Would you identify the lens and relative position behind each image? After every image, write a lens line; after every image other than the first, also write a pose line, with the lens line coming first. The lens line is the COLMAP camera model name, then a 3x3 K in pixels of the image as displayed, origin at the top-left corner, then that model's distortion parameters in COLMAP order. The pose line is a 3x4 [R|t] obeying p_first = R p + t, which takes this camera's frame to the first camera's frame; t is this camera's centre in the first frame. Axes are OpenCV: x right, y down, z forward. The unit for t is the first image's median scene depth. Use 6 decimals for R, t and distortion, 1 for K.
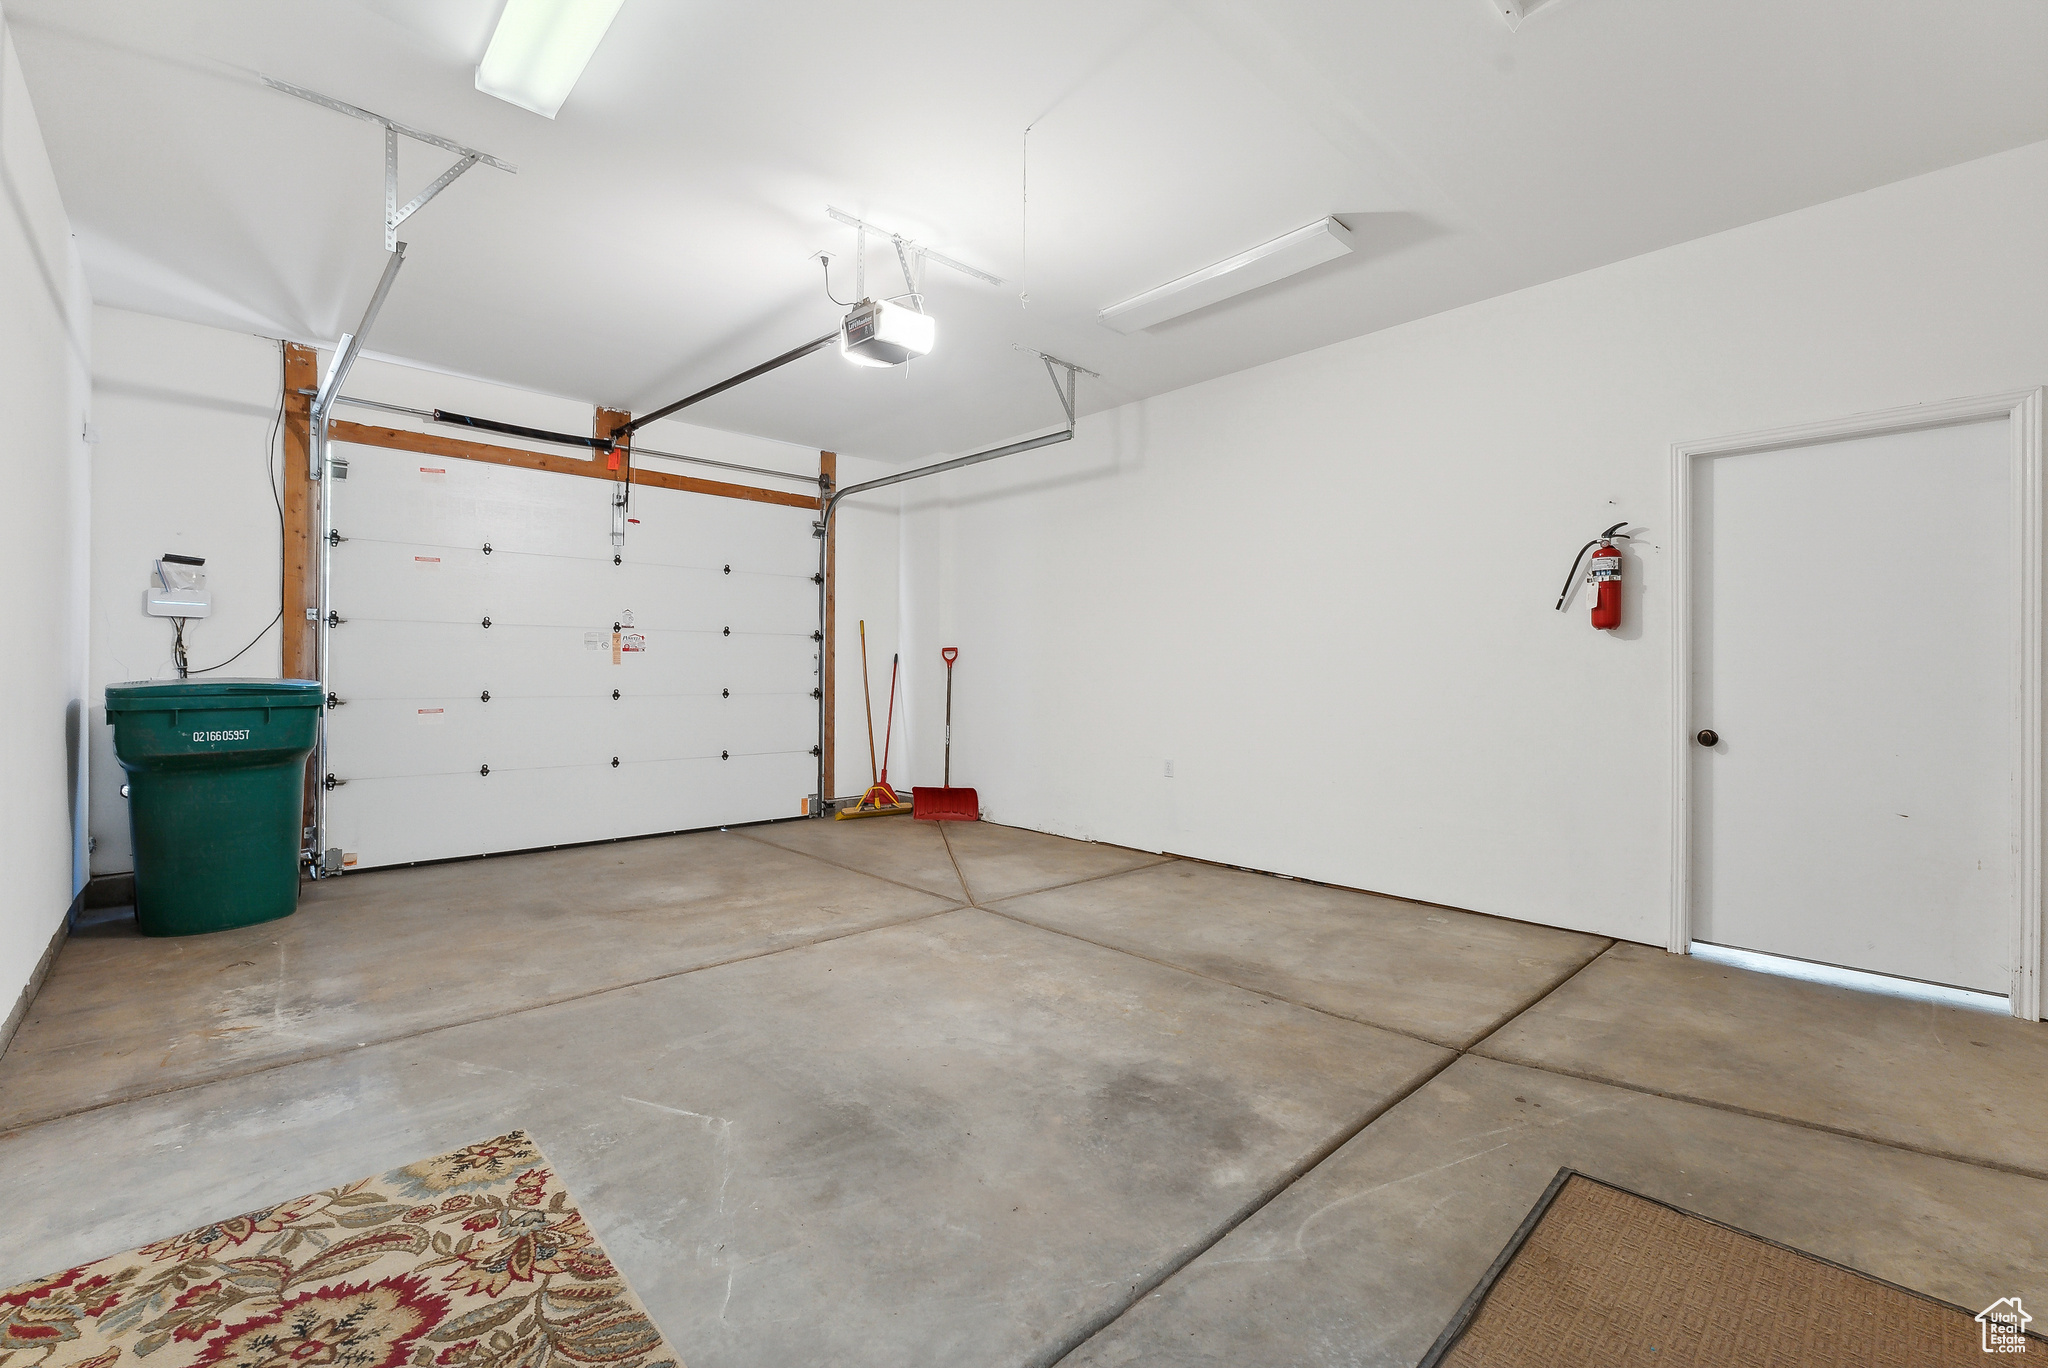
lens RADIAL K [[879.5, 0, 1029.0], [0, 879.5, 669.4], [0, 0, 1]] dist [-0.001378, 0.000320]
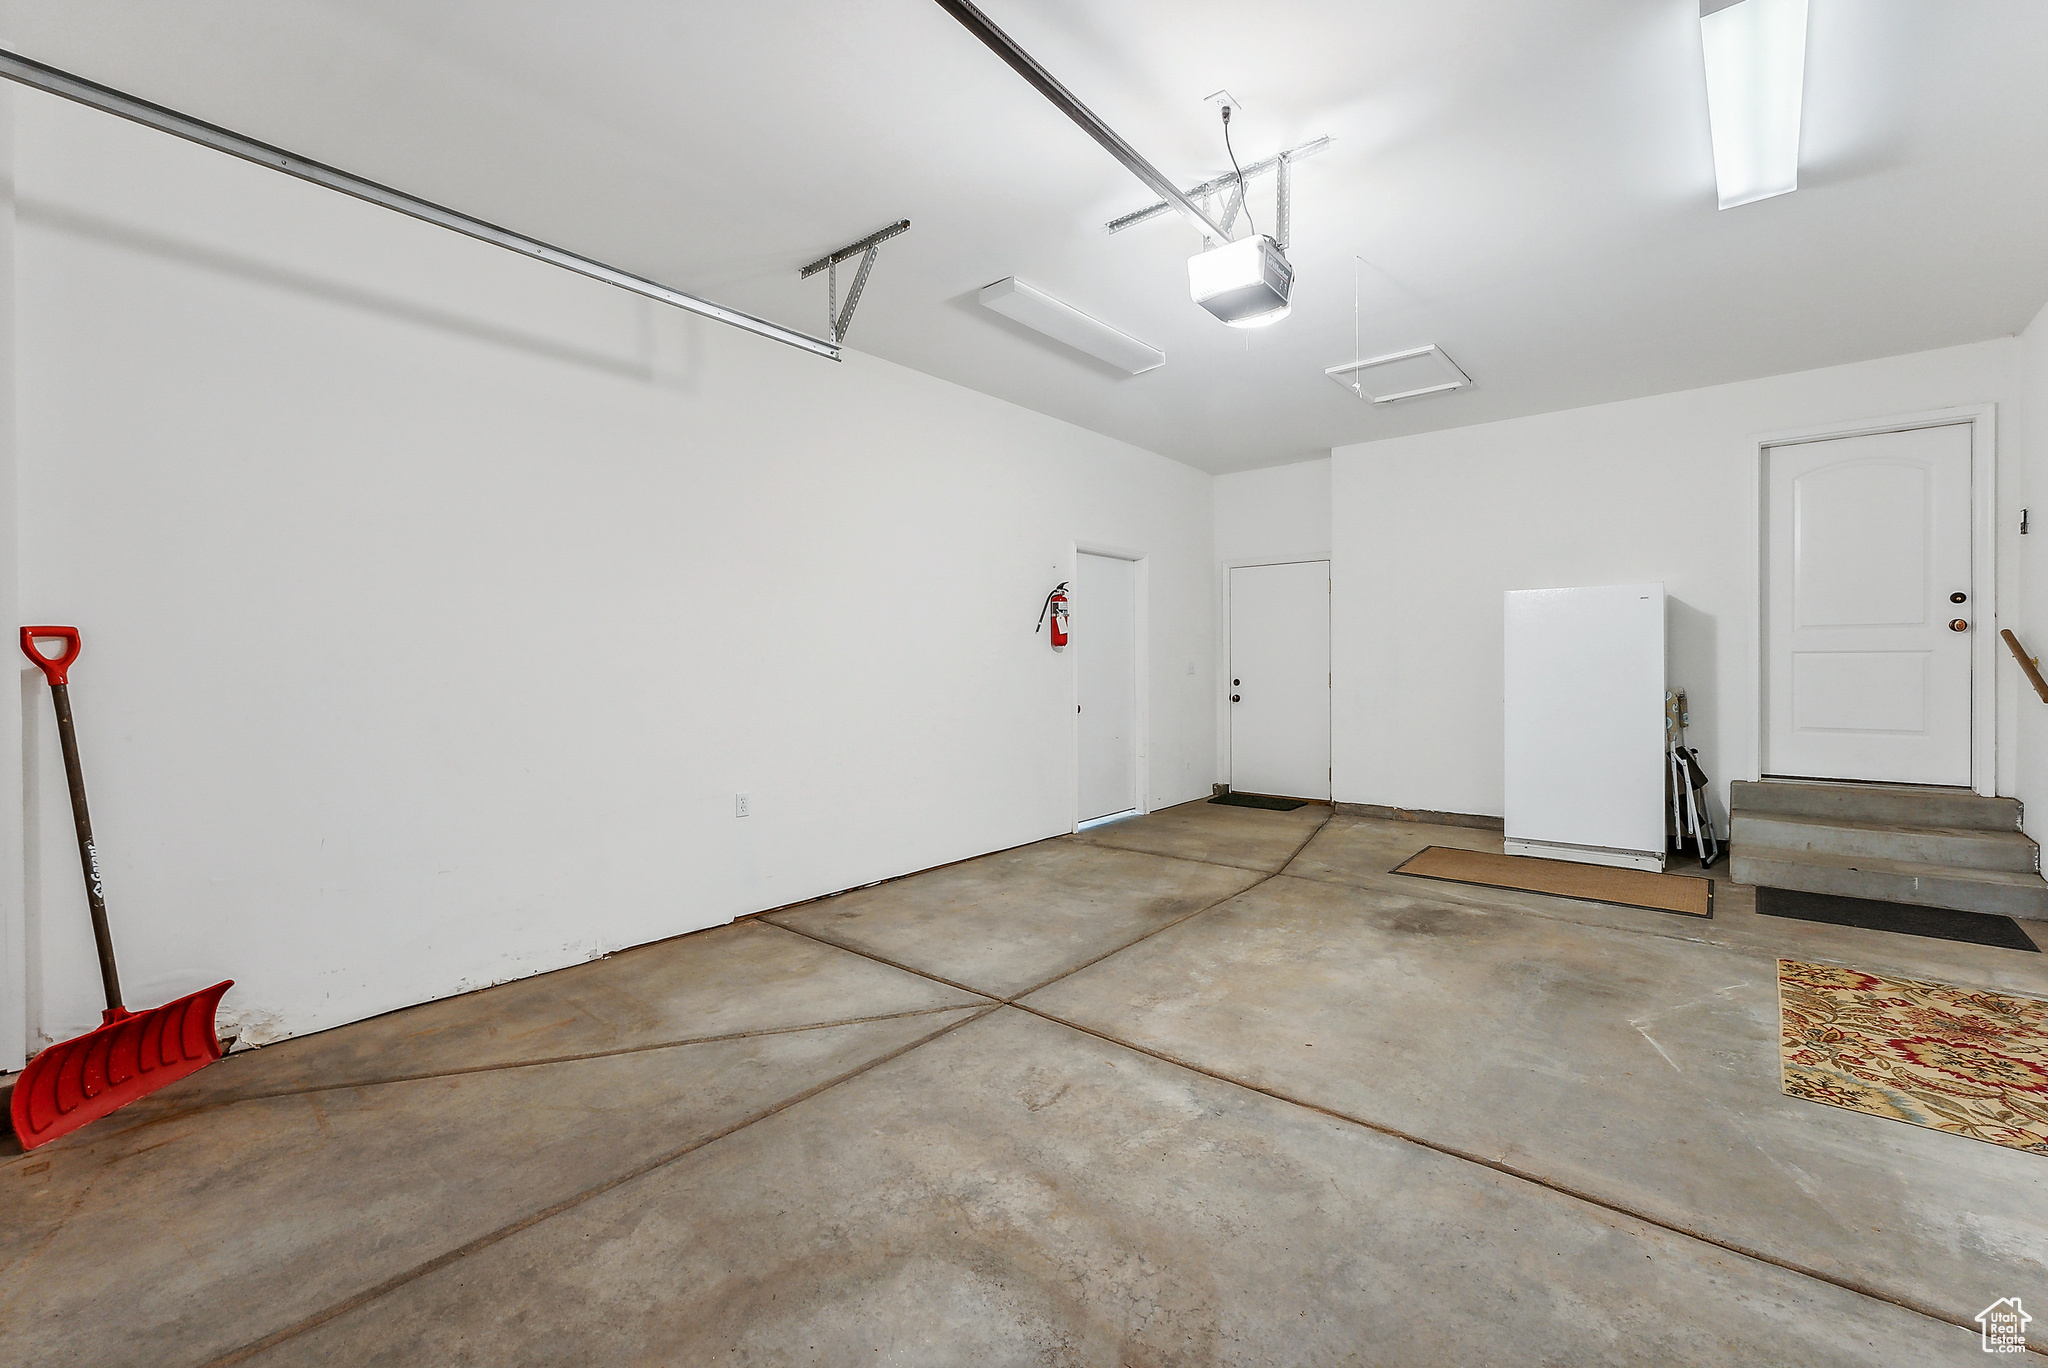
lens RADIAL K [[881.0, 0, 1029.2], [0, 881.0, 663.4], [0, 0, 1]] dist [0.000144, 0.001289]
pose [[-0.136849, -0.007178, 0.990566, -1.258334], [-0.001732, 0.999974, 0.007007, -0.033573], [-0.990590, -0.000757, -0.136858, 1.704082]]
